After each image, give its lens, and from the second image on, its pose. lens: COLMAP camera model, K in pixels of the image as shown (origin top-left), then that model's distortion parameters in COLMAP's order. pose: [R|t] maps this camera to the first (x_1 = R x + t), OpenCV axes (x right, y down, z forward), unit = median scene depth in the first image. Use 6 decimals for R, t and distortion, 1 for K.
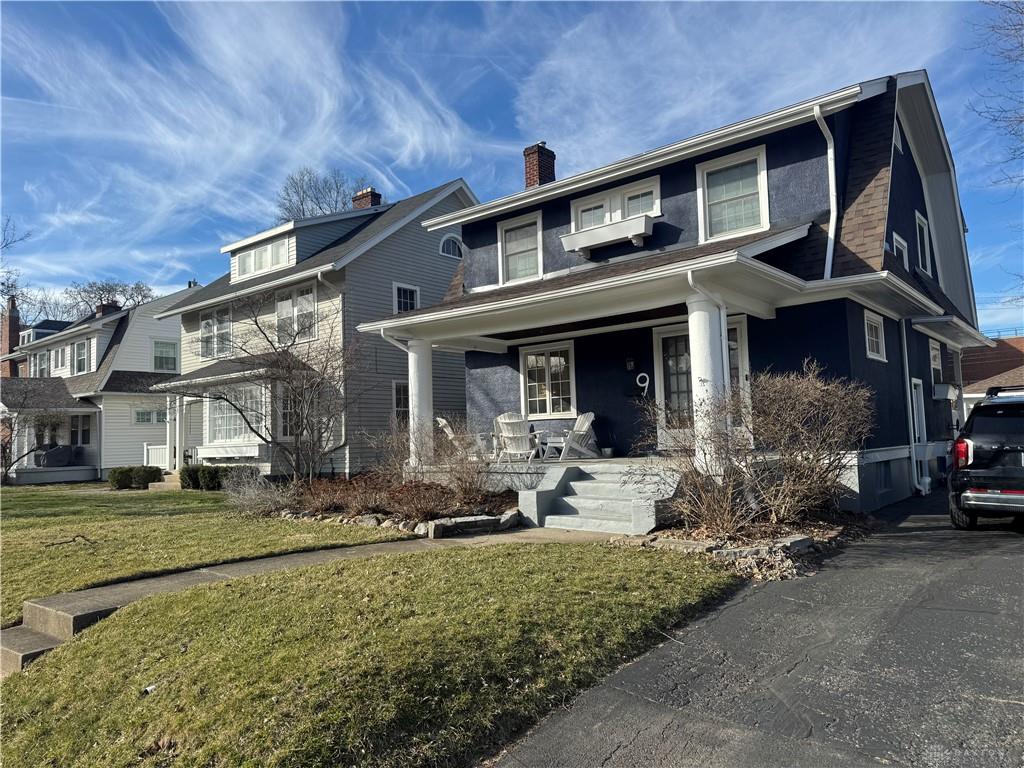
lens RADIAL K [[712.1, 0, 505.7], [0, 712.1, 390.9], [0, 0, 1]] dist [0.047674, -0.004596]
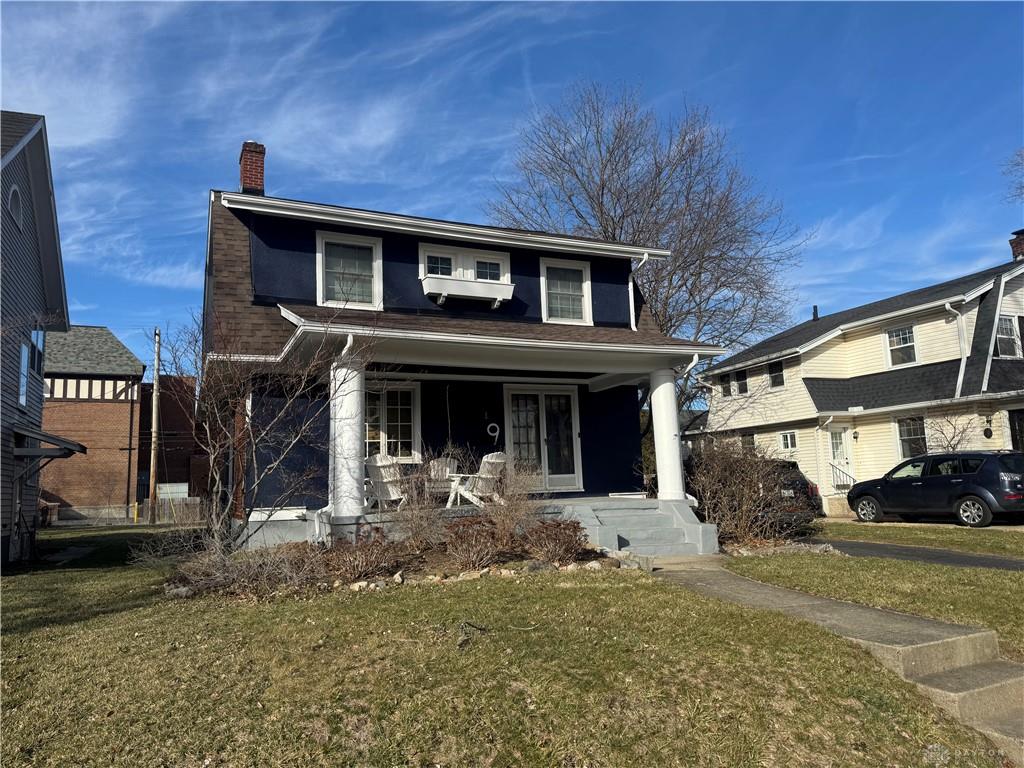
lens RADIAL K [[712.1, 0, 508.5], [0, 712.1, 375.9], [0, 0, 1]] dist [0.047674, -0.004596]
pose [[0.435280, 0.149254, 0.887837, -0.773491], [-0.041755, 0.988448, -0.145696, 0.060886], [-0.899326, 0.026347, 0.436484, 0.504718]]
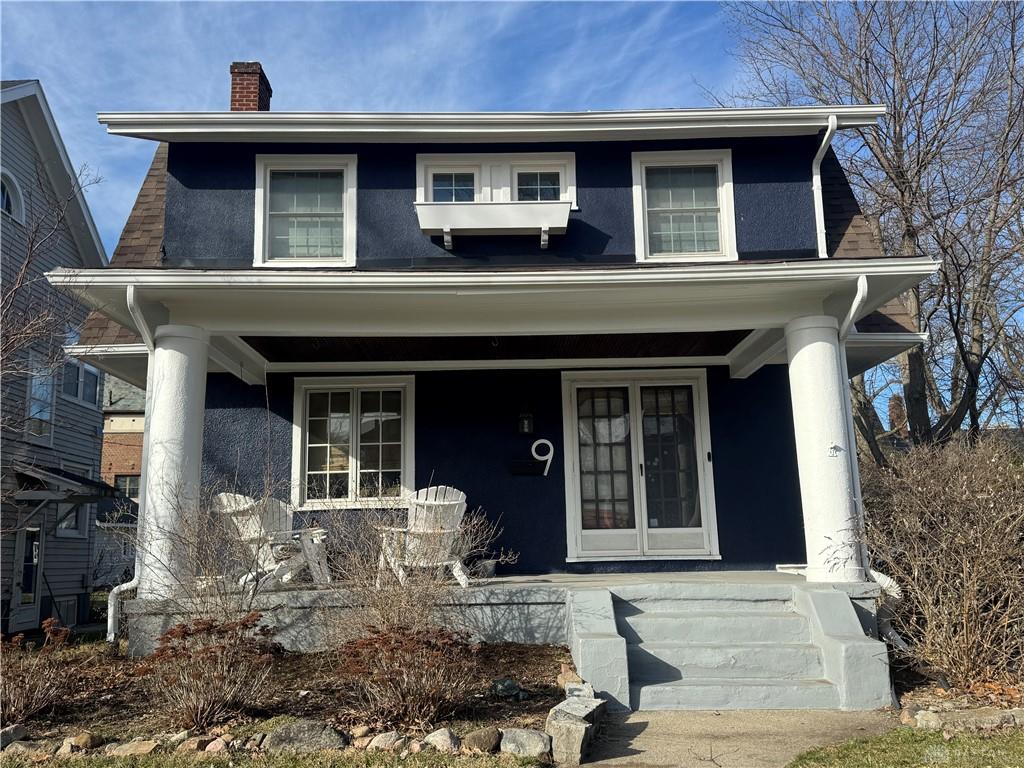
lens RADIAL K [[870.6, 0, 516.5], [0, 870.6, 387.1], [0, 0, 1]] dist [0.062800, -0.009113]
pose [[0.755240, 0.131934, 0.642033, -0.331800], [-0.046599, 0.987861, -0.148184, 0.045314], [-0.653790, 0.081996, 0.752220, 0.427346]]
